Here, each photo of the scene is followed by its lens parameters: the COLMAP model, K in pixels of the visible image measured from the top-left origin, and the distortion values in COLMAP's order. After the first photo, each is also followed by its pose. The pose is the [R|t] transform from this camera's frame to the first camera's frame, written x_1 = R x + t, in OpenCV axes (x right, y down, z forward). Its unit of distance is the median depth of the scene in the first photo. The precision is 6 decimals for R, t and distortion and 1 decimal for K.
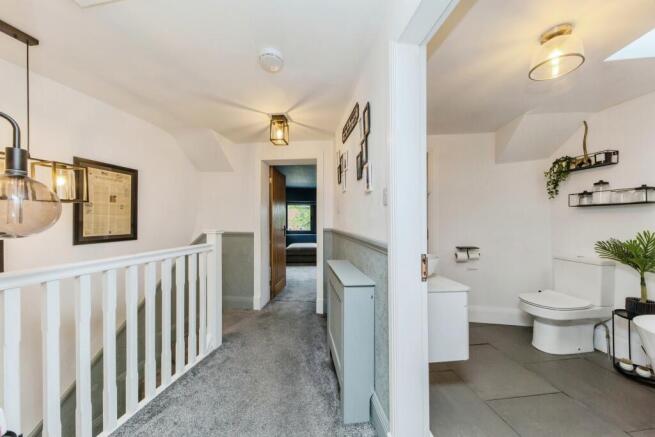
lens RADIAL K [[236.0, 0, 326.3], [0, 236.0, 213.3], [0, 0, 1]] dist [-0.001305, -0.000216]
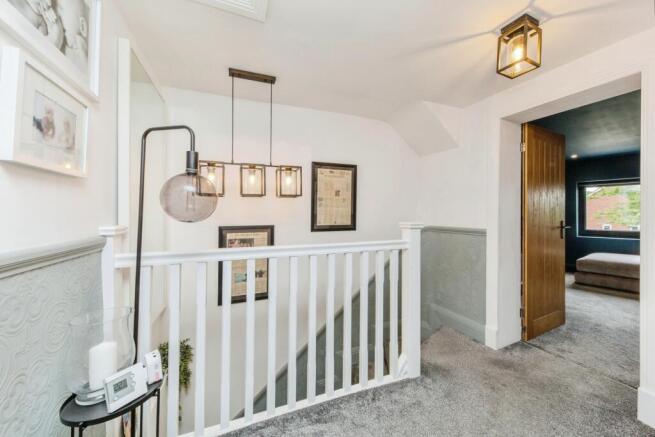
lens RADIAL K [[236.0, 0, 326.3], [0, 236.0, 213.3], [0, 0, 1]] dist [-0.001305, -0.000216]
pose [[0.511139, -0.005053, -0.859483, 0.047763], [0.026128, 0.999612, 0.009661, 0.021852], [0.859101, -0.027395, 0.511073, 0.350264]]
